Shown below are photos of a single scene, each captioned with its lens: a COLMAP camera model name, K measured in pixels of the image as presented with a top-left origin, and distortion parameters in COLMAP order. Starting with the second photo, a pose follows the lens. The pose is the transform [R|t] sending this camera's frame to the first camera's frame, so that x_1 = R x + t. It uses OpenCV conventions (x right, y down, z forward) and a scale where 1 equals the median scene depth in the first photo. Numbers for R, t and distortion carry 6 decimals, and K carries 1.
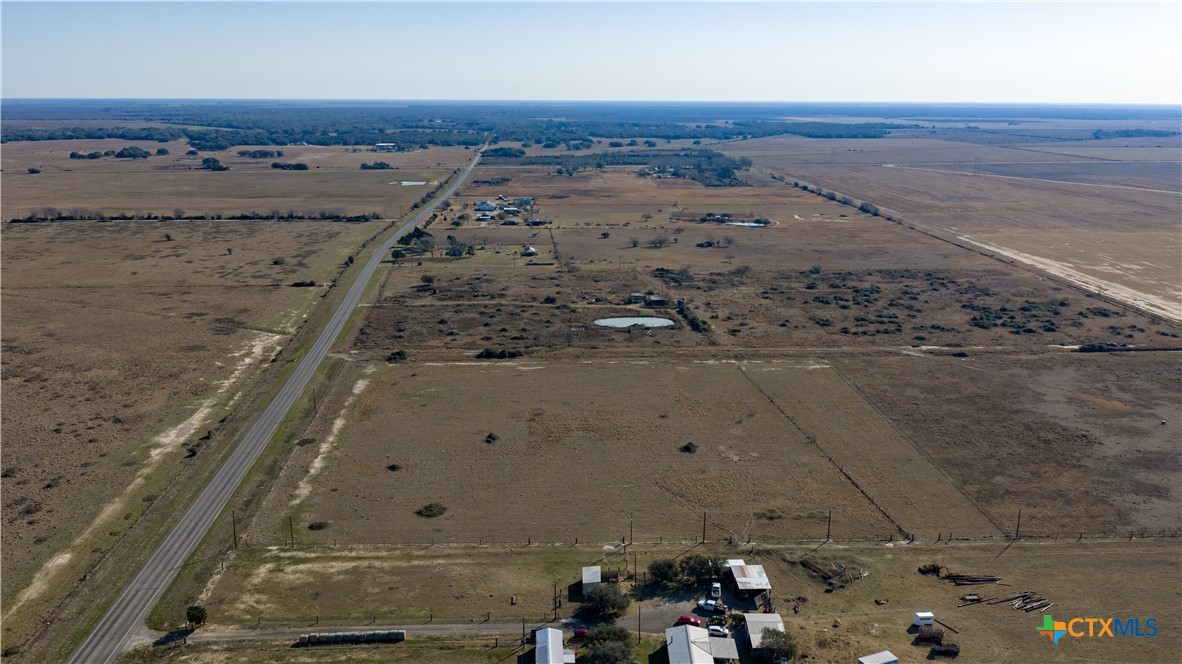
lens RADIAL K [[969.8, 0, 597.1], [0, 969.8, 331.2], [0, 0, 1]] dist [0.032002, -0.062414]
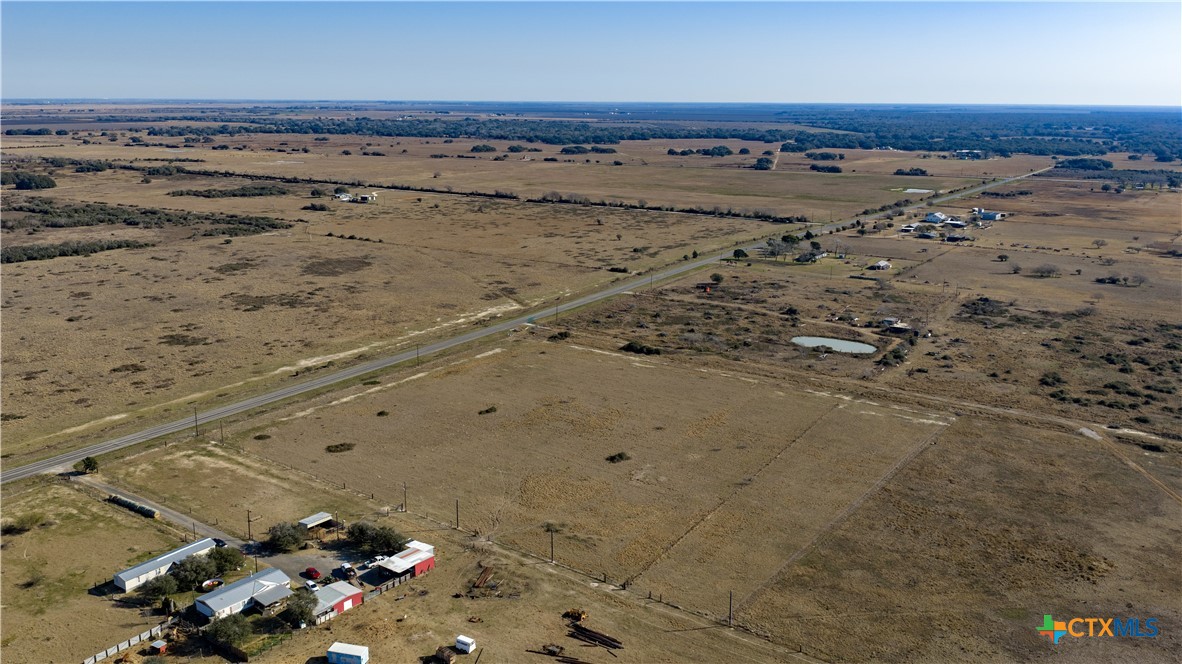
lens RADIAL K [[969.8, 0, 596.4], [0, 969.8, 335.4], [0, 0, 1]] dist [0.032002, -0.062414]
pose [[0.784342, 0.147979, -0.602420, 0.537206], [-0.148388, 0.987694, 0.049420, -0.038701], [0.602319, 0.050630, 0.796648, 0.167467]]
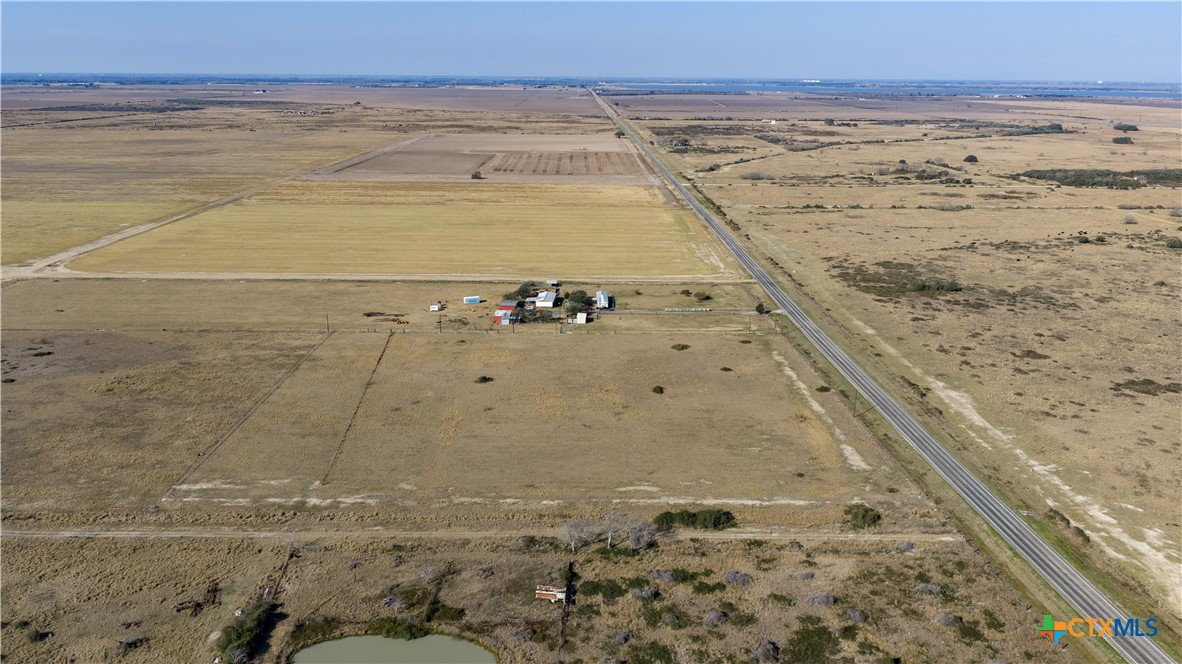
lens RADIAL K [[969.8, 0, 596.6], [0, 969.8, 333.8], [0, 0, 1]] dist [0.032002, -0.062414]
pose [[-0.998888, -0.024543, 0.040250, -0.069133], [-0.002180, 0.876926, 0.480621, -0.398576], [-0.047092, 0.479999, -0.876004, 1.637536]]
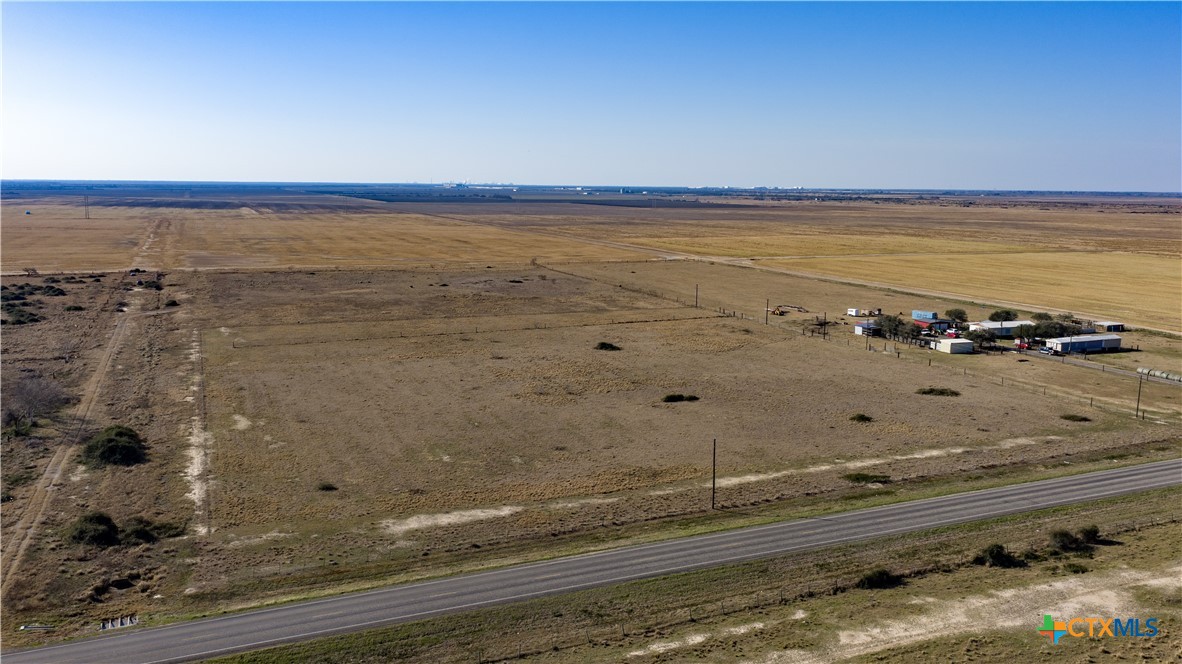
lens RADIAL K [[969.8, 0, 595.4], [0, 969.8, 326.7], [0, 0, 1]] dist [0.032002, -0.062414]
pose [[-0.332187, -0.146436, 0.931777, -0.572579], [0.210666, 0.951401, 0.224624, -0.074953], [-0.919386, 0.270911, -0.285194, 1.033469]]
